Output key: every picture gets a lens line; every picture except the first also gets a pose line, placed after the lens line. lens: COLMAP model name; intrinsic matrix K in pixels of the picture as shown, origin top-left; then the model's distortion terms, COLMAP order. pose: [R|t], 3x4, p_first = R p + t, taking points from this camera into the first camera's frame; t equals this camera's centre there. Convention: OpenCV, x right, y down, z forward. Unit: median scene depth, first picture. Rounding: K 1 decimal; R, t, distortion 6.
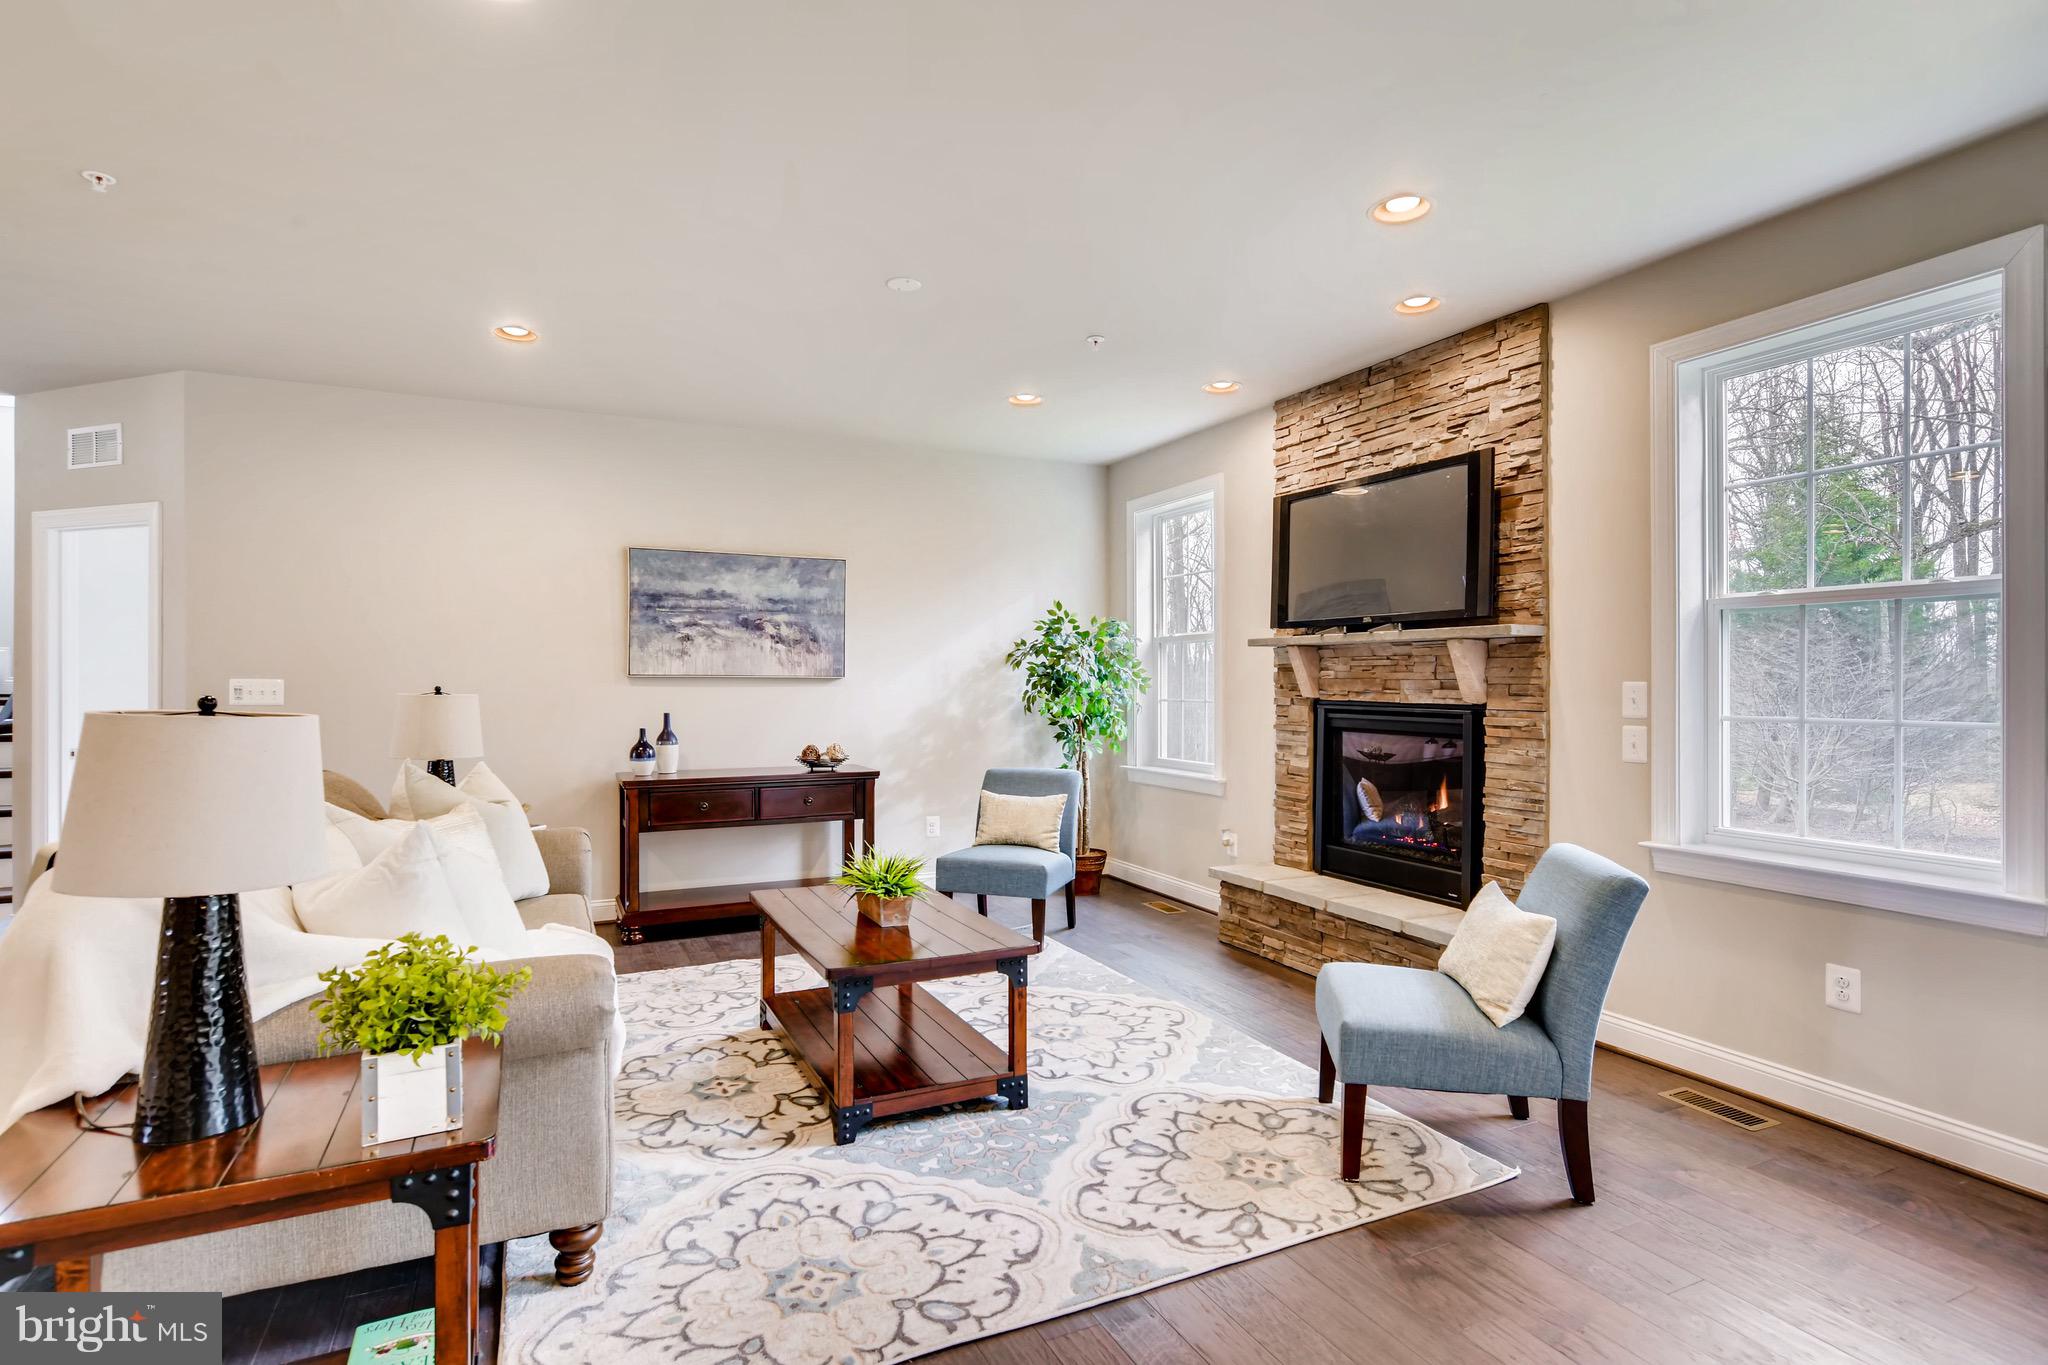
lens RADIAL K [[1030.0, 0, 1030.8], [0, 1030.0, 675.3], [0, 0, 1]] dist [0.005541, 0.001526]
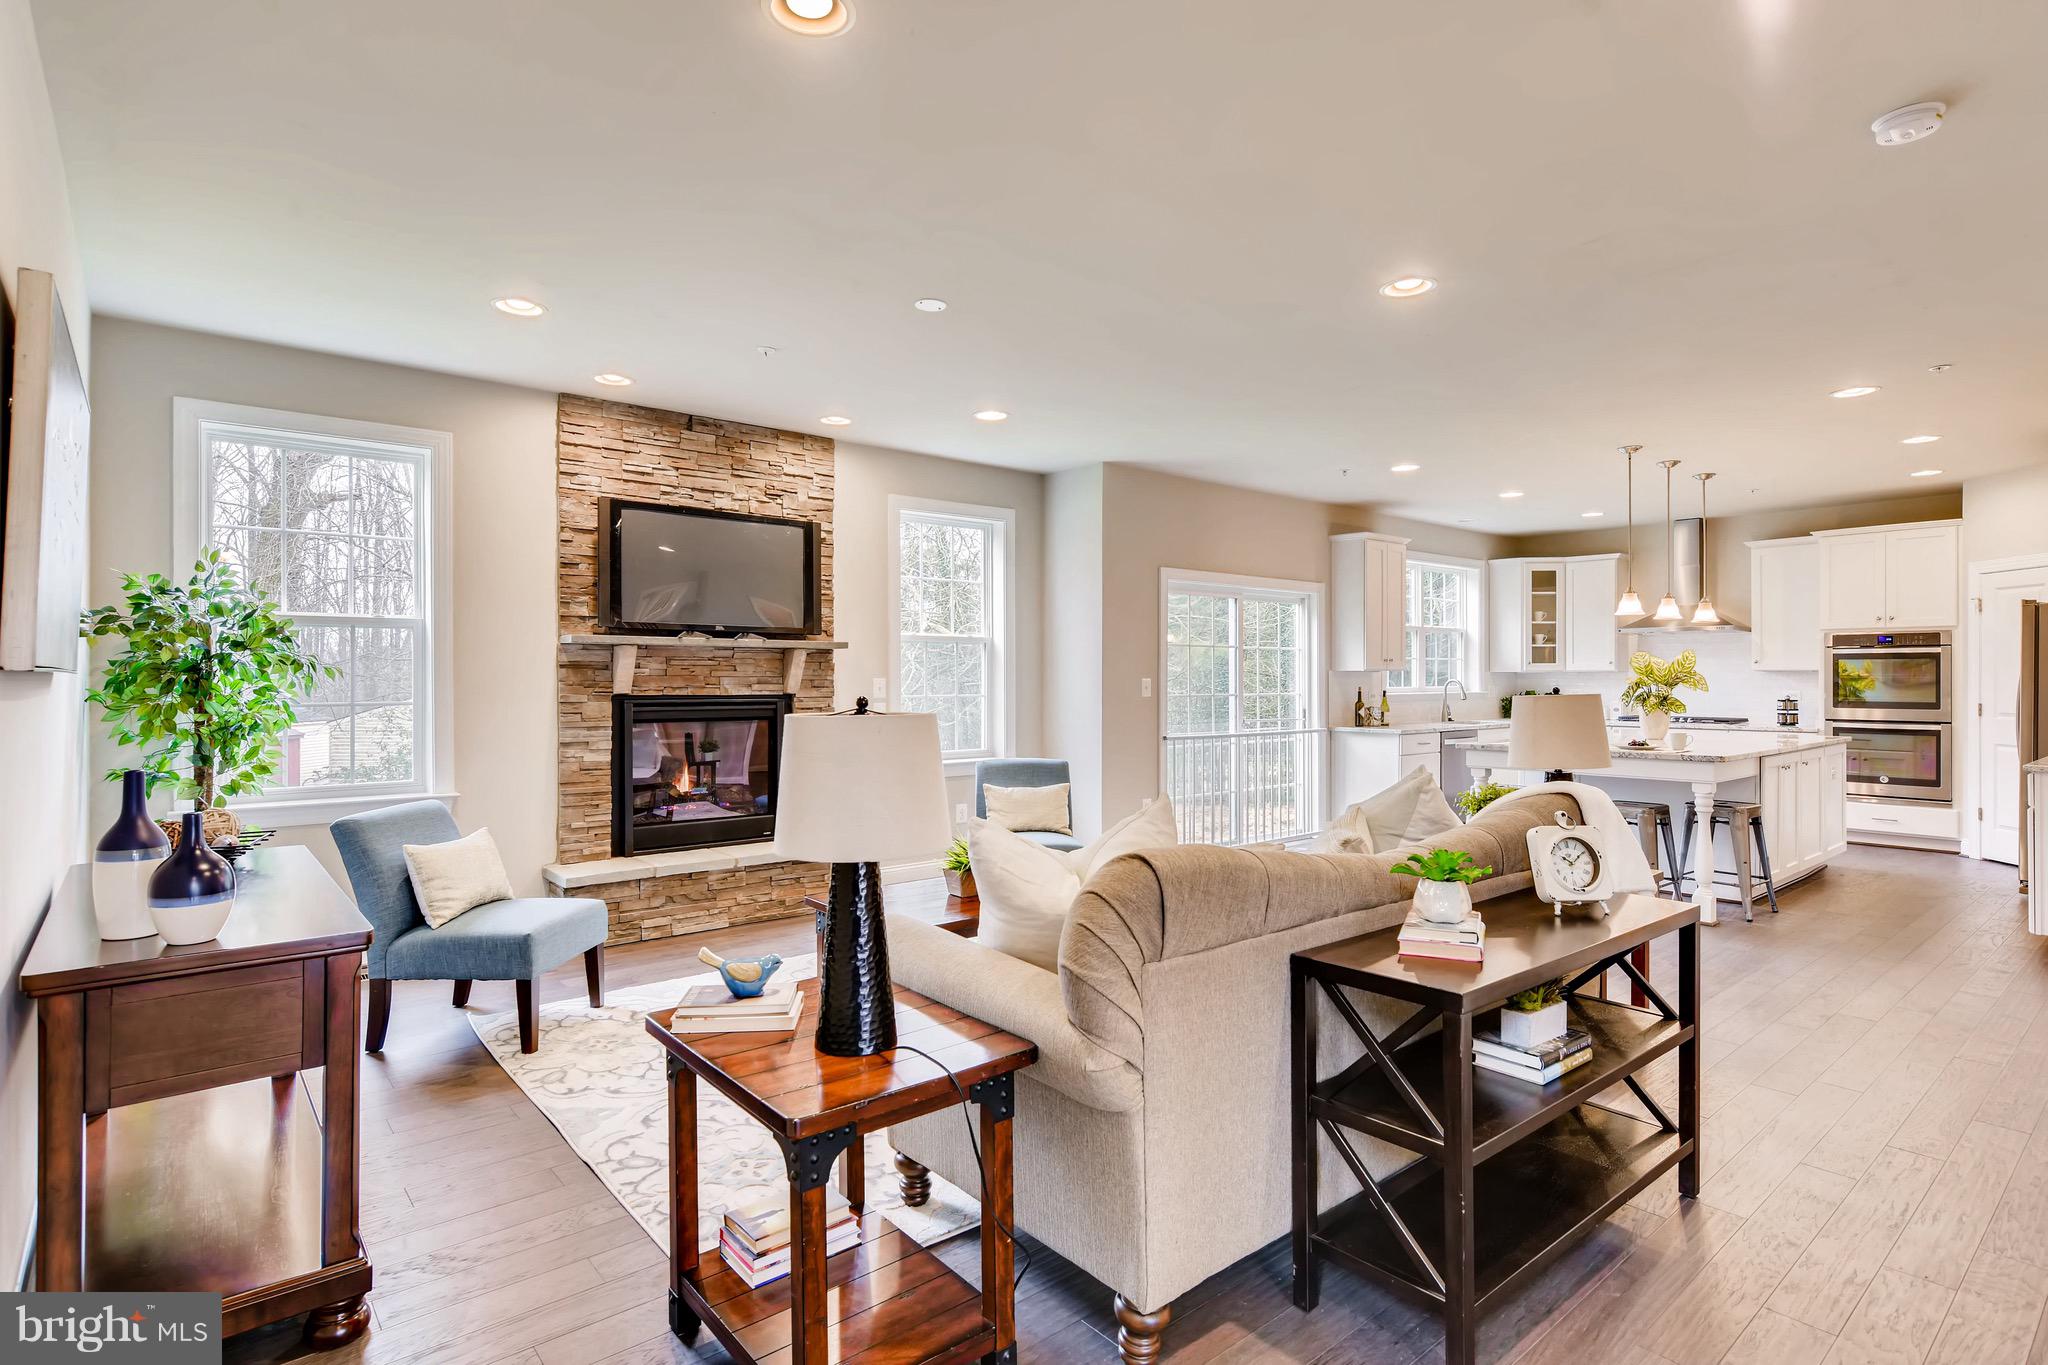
lens RADIAL K [[1030.0, 0, 1021.7], [0, 1030.0, 674.8], [0, 0, 1]] dist [0.005541, 0.001526]
pose [[-0.241606, 0.001450, 0.970373, -0.769905], [-0.003730, 0.999990, -0.002423, 0.002896], [-0.970367, -0.004205, -0.241598, 0.763593]]
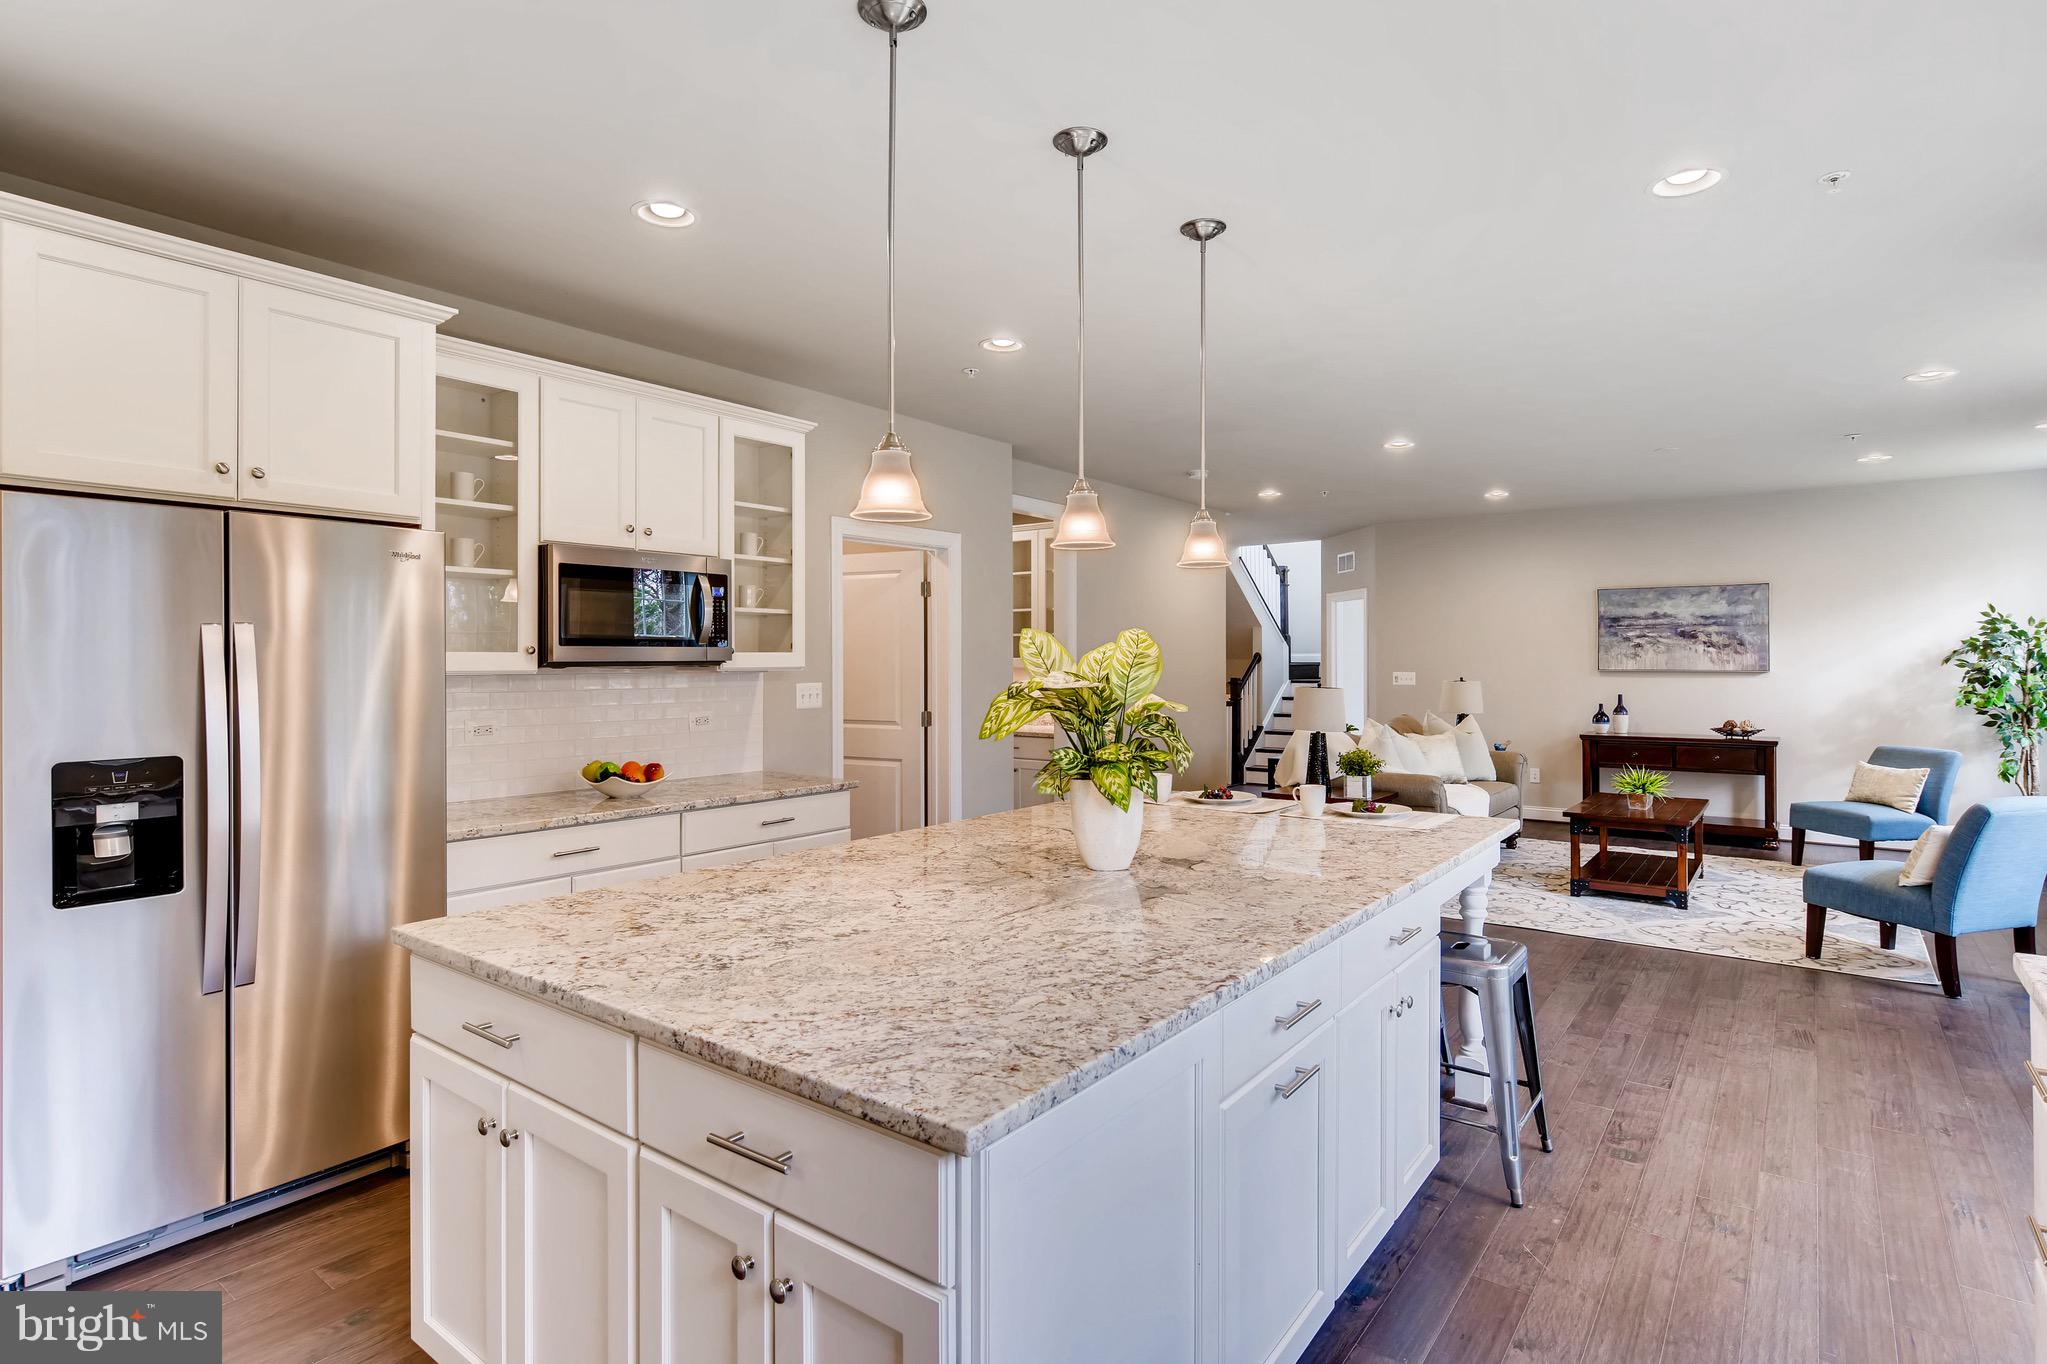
lens RADIAL K [[1029.5, 0, 1029.2], [0, 1029.5, 671.5], [0, 0, 1]] dist [0.005541, 0.001526]
pose [[0.459438, 0.004957, -0.888196, 0.610466], [0.006741, 0.999936, 0.009067, -0.017735], [0.888184, -0.010153, 0.459376, -0.499251]]
